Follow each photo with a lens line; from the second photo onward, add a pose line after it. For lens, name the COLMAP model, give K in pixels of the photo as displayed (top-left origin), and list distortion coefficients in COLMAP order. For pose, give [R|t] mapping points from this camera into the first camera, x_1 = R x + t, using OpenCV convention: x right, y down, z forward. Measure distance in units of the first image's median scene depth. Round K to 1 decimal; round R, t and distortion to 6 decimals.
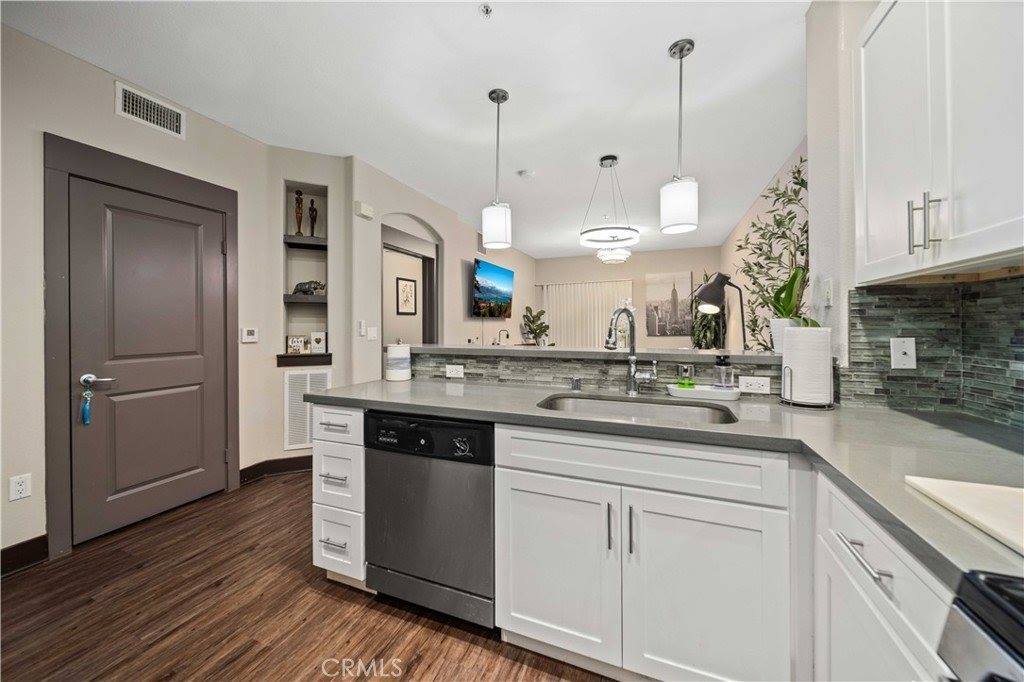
lens RADIAL K [[369.1, 0, 517.6], [0, 369.1, 327.1], [0, 0, 1]] dist [-0.004353, -0.001044]
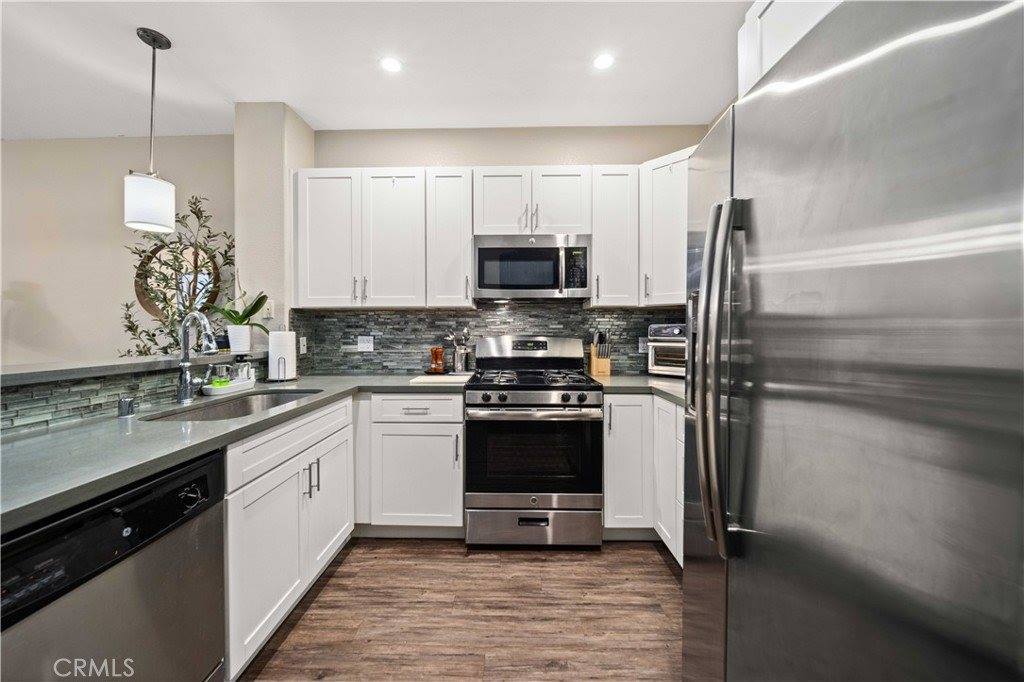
lens RADIAL K [[369.1, 0, 507.5], [0, 369.1, 331.2], [0, 0, 1]] dist [-0.004353, -0.001044]
pose [[-0.354445, -0.000899, 0.935076, -0.689042], [0.003217, 0.999992, 0.002180, -0.001493], [-0.935071, 0.003781, -0.354440, 0.442810]]
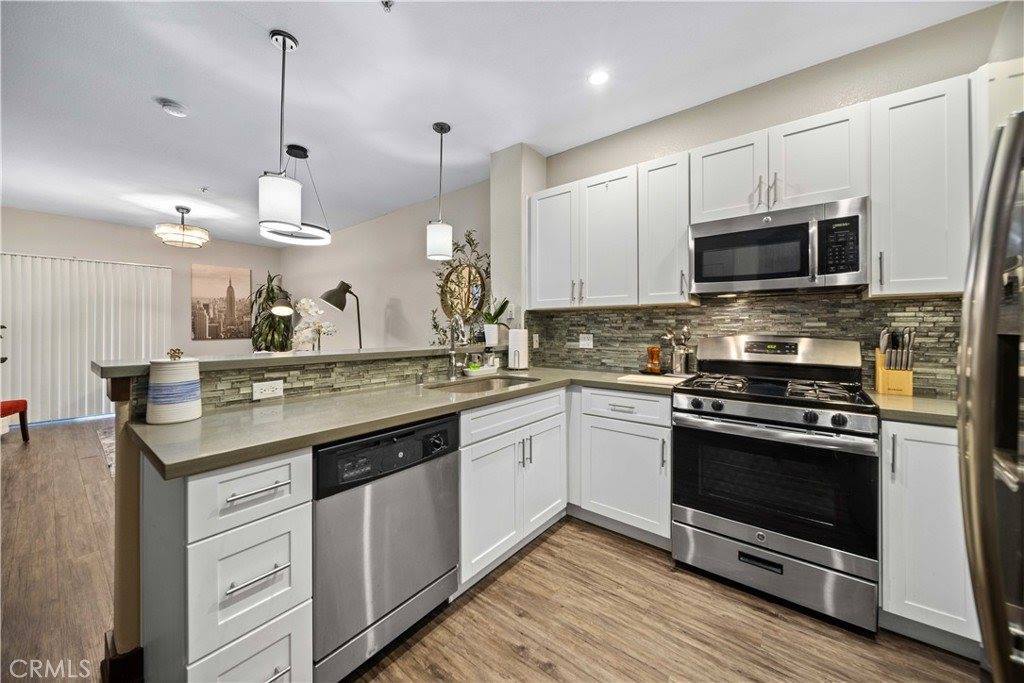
lens RADIAL K [[369.1, 0, 507.0], [0, 369.1, 327.5], [0, 0, 1]] dist [-0.004353, -0.001044]
pose [[0.293106, 0.003903, 0.956072, -0.726916], [-0.001176, 0.999992, -0.003721, -0.001860], [-0.956079, -0.000034, 0.293108, 0.328707]]
